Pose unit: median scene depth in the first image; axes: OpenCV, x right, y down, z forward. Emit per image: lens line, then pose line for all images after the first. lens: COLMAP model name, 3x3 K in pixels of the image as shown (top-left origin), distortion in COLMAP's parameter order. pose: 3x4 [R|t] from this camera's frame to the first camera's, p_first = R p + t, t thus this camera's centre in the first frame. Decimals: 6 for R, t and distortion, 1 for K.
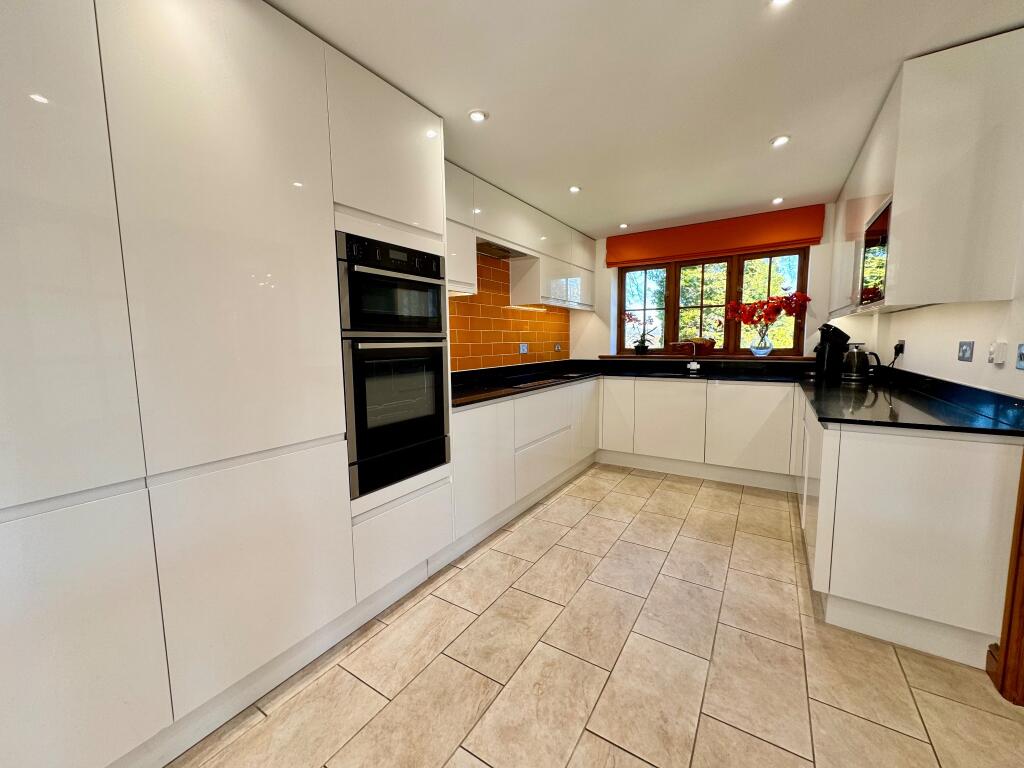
lens RADIAL K [[406.2, 0, 511.8], [0, 406.2, 385.4], [0, 0, 1]] dist [-0.003331, -0.000125]
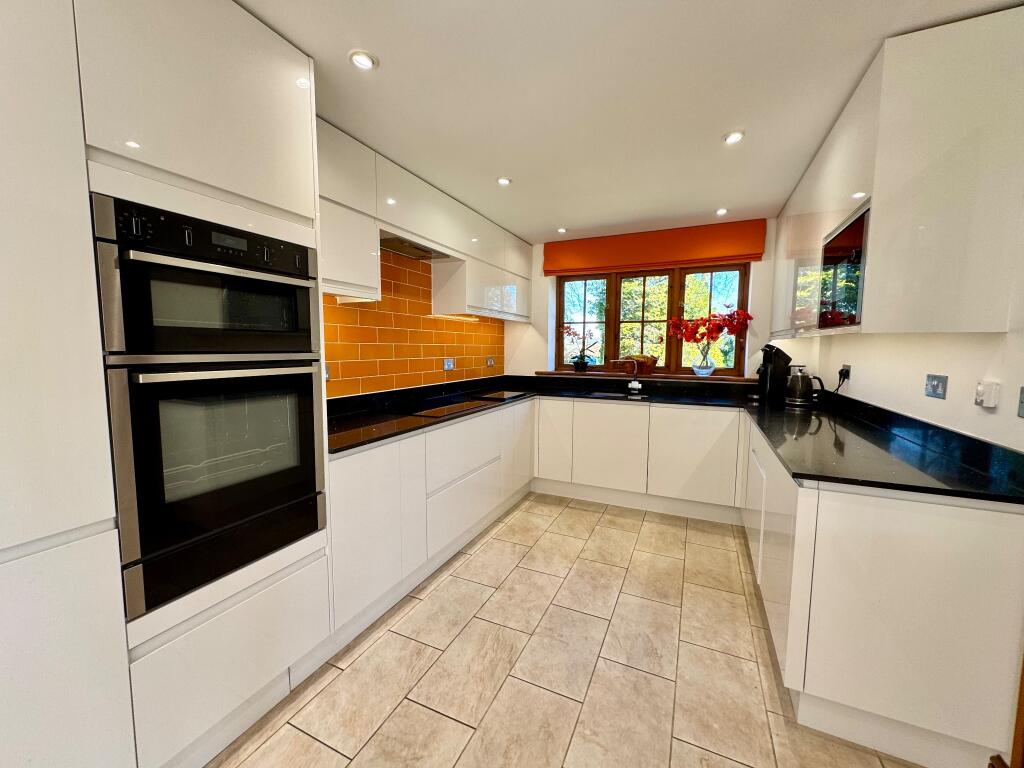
lens RADIAL K [[406.2, 0, 512.9], [0, 406.2, 385.2], [0, 0, 1]] dist [-0.003331, -0.000125]
pose [[0.990380, 0.006837, 0.138206, 0.082123], [-0.004650, 0.999859, -0.016141, -0.060082], [-0.138297, 0.015343, 0.990272, 0.225668]]
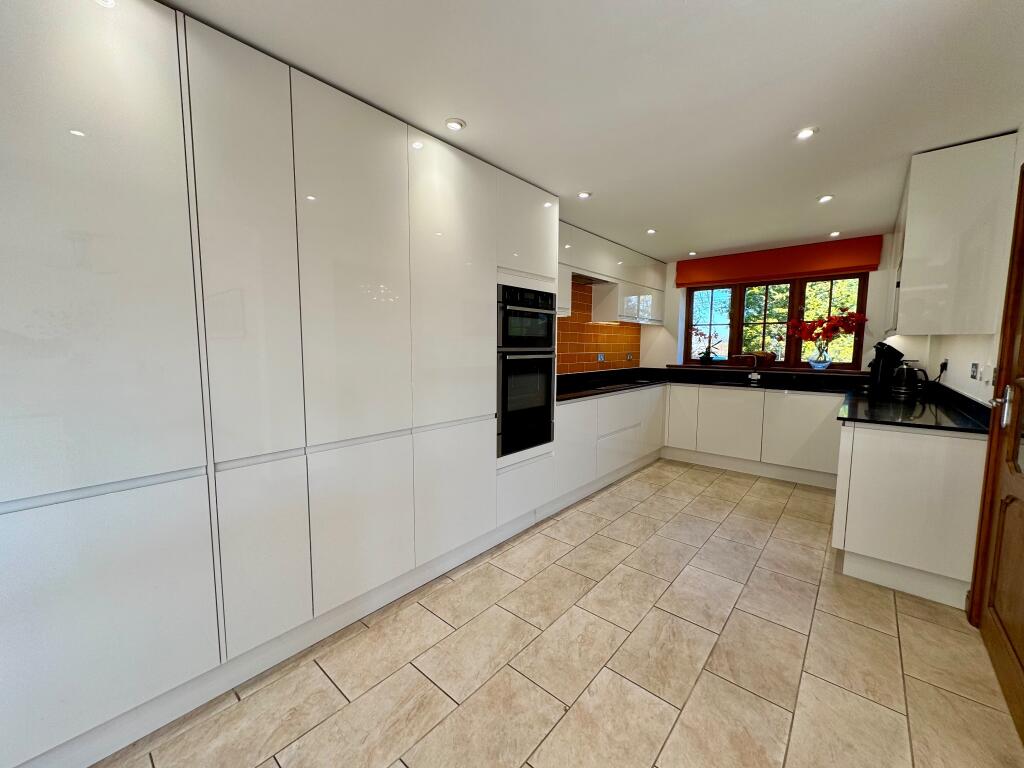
lens RADIAL K [[406.2, 0, 511.0], [0, 406.2, 385.0], [0, 0, 1]] dist [-0.003331, -0.000125]
pose [[0.988567, 0.032157, -0.147311, -0.098786], [-0.033834, 0.999388, -0.008891, 0.016058], [0.146935, 0.013774, 0.989050, -0.393767]]
